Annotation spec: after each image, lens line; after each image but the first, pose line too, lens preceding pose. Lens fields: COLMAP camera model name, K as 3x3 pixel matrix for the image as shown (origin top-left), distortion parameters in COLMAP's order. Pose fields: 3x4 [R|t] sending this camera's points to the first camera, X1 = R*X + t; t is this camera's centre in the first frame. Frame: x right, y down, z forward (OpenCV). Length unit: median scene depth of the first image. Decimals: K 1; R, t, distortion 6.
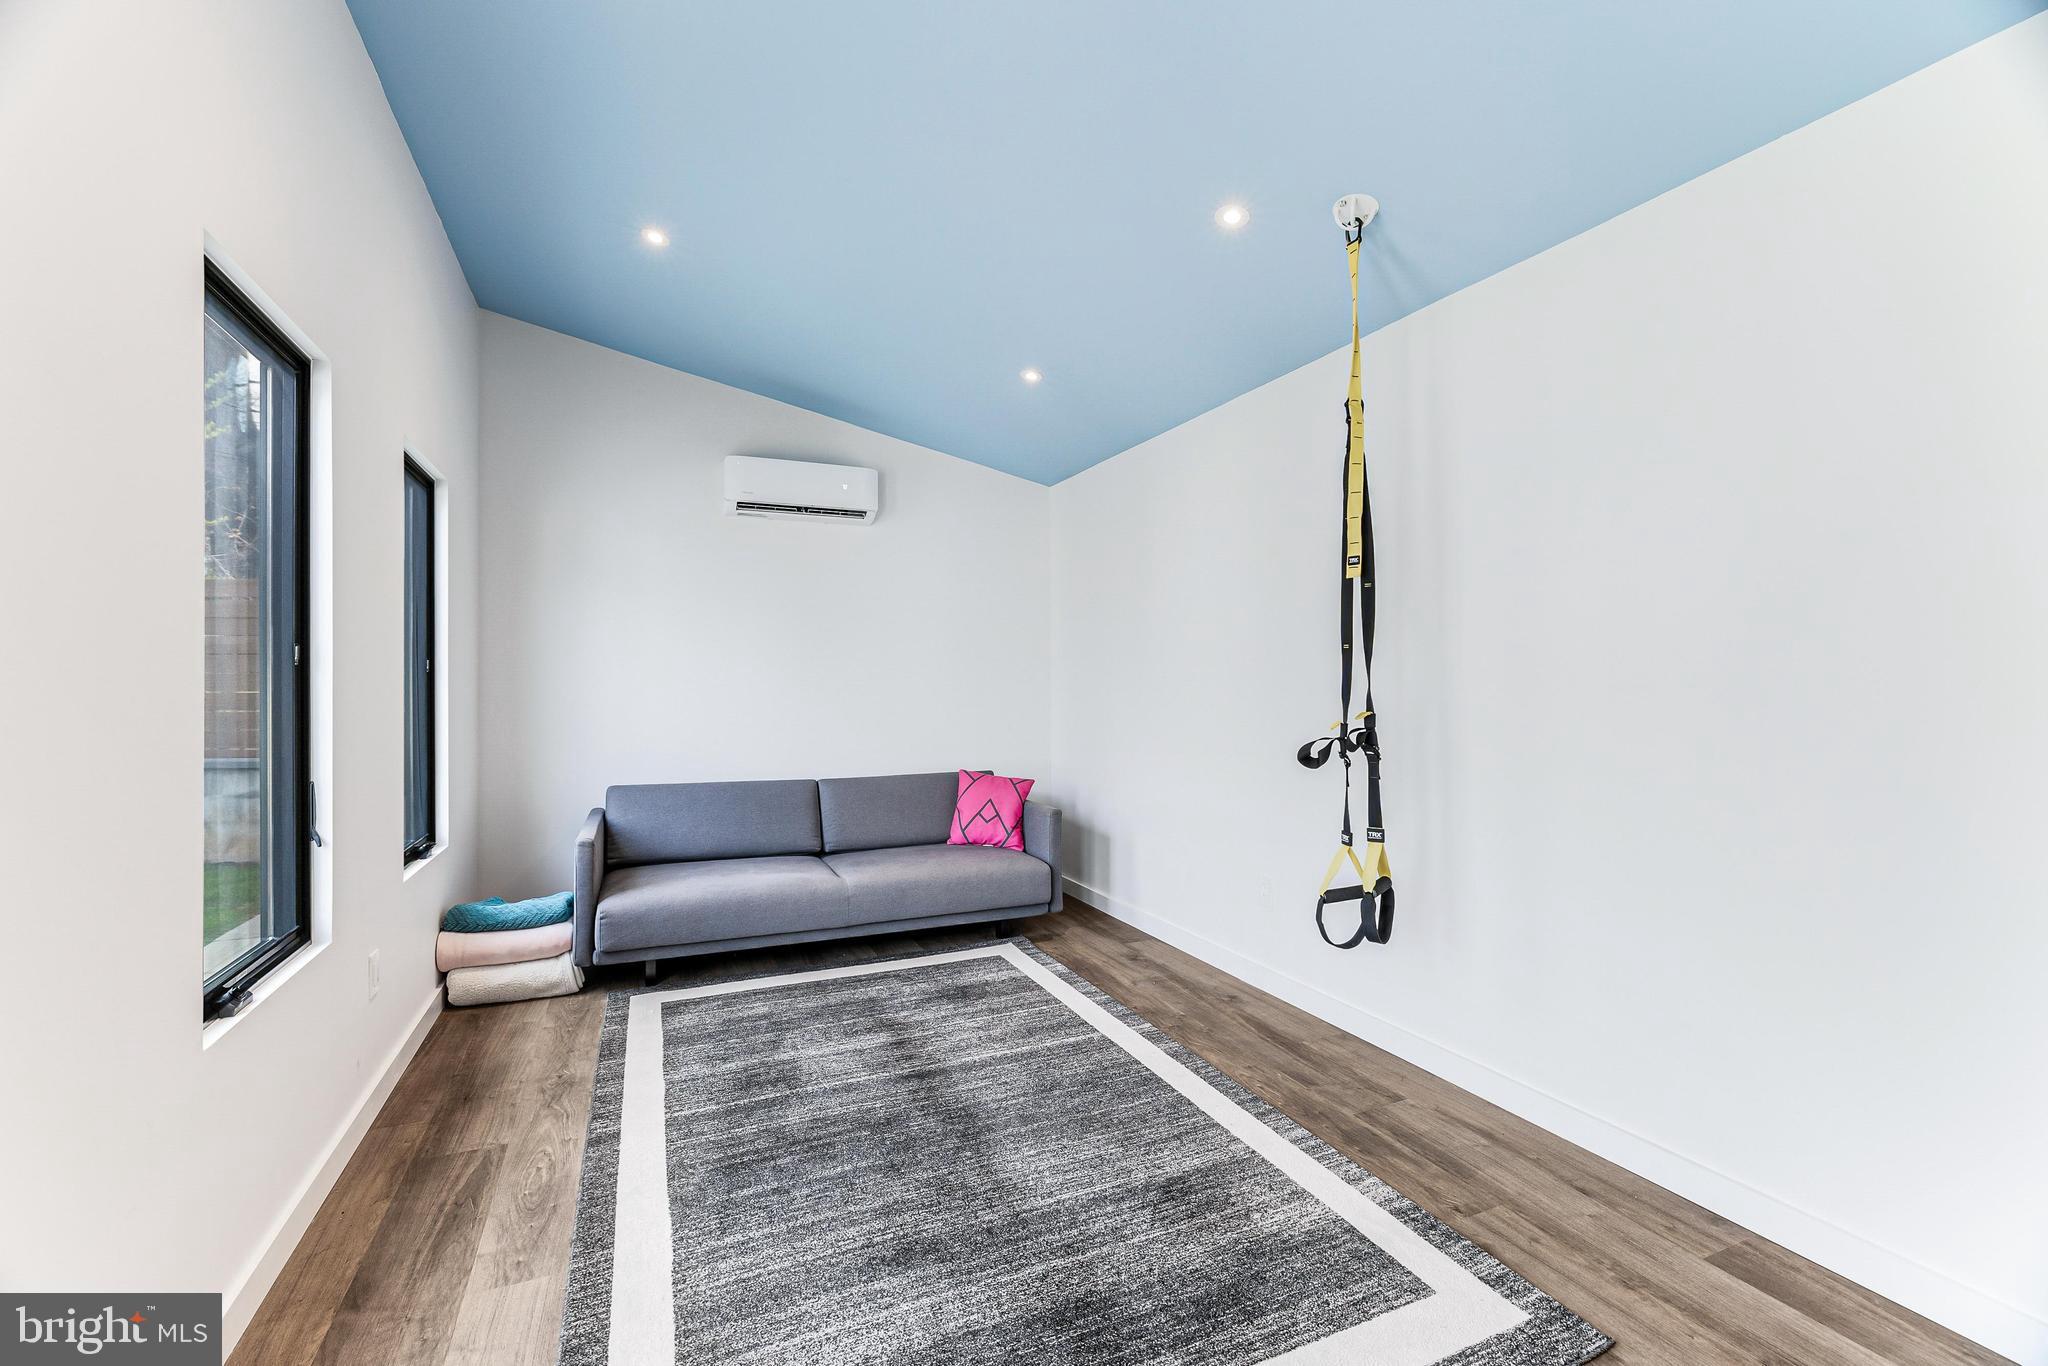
lens RADIAL K [[869.5, 0, 1023.5], [0, 869.5, 675.3], [0, 0, 1]] dist [0.001243, 0.000166]
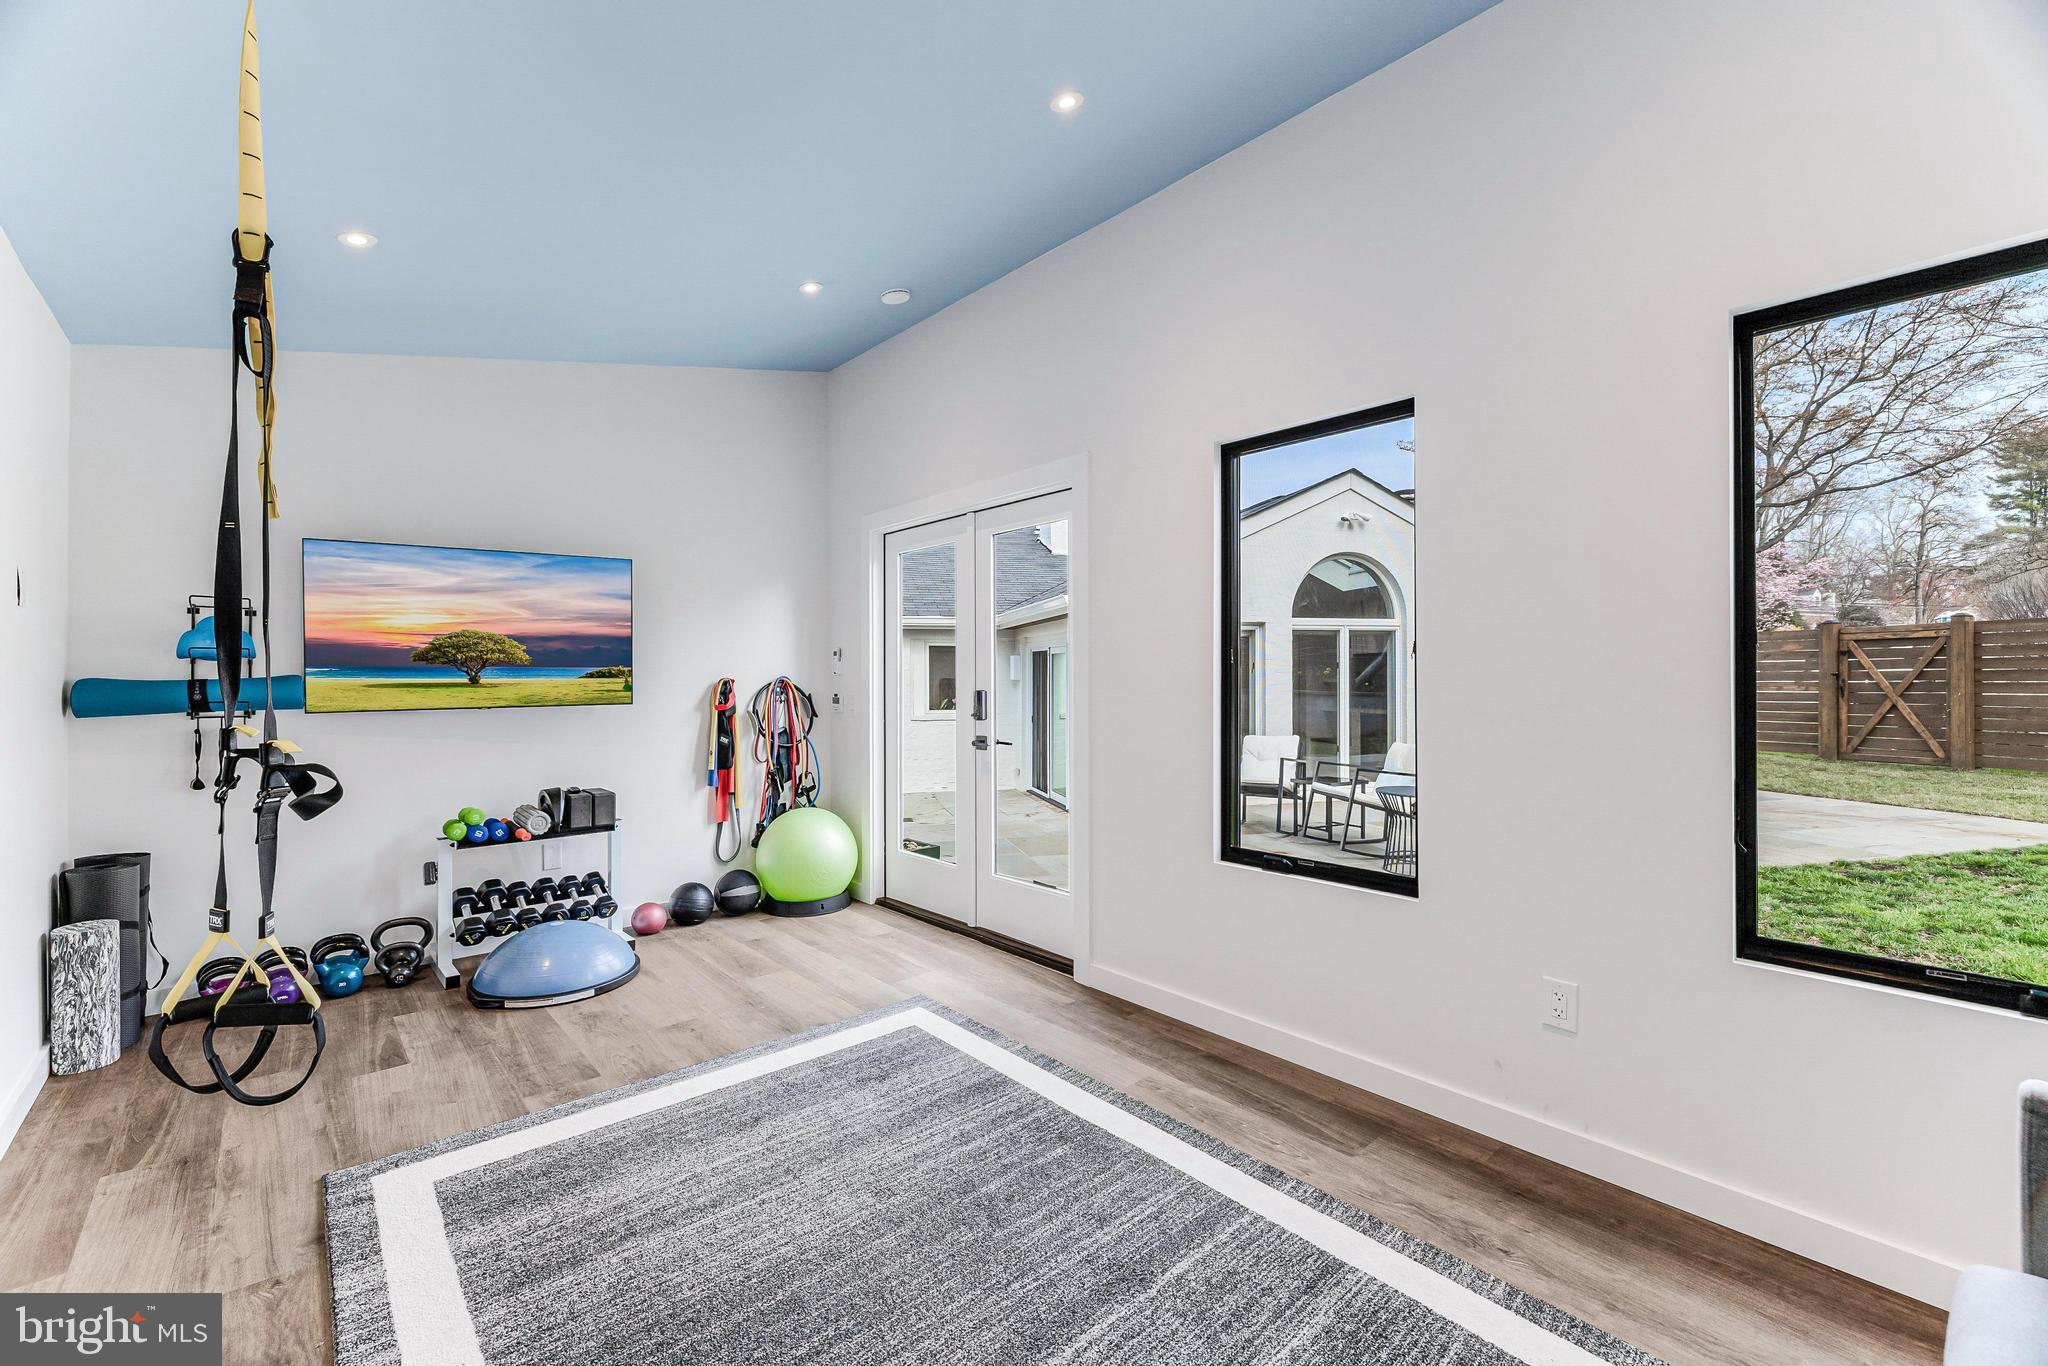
lens RADIAL K [[869.5, 0, 1023.5], [0, 869.5, 675.3], [0, 0, 1]] dist [0.001243, 0.000166]
pose [[-0.950946, 0.003868, -0.309333, 0.049504], [0.003544, 0.999992, 0.001608, 0.005077], [0.309337, 0.000432, -0.950953, 1.944103]]
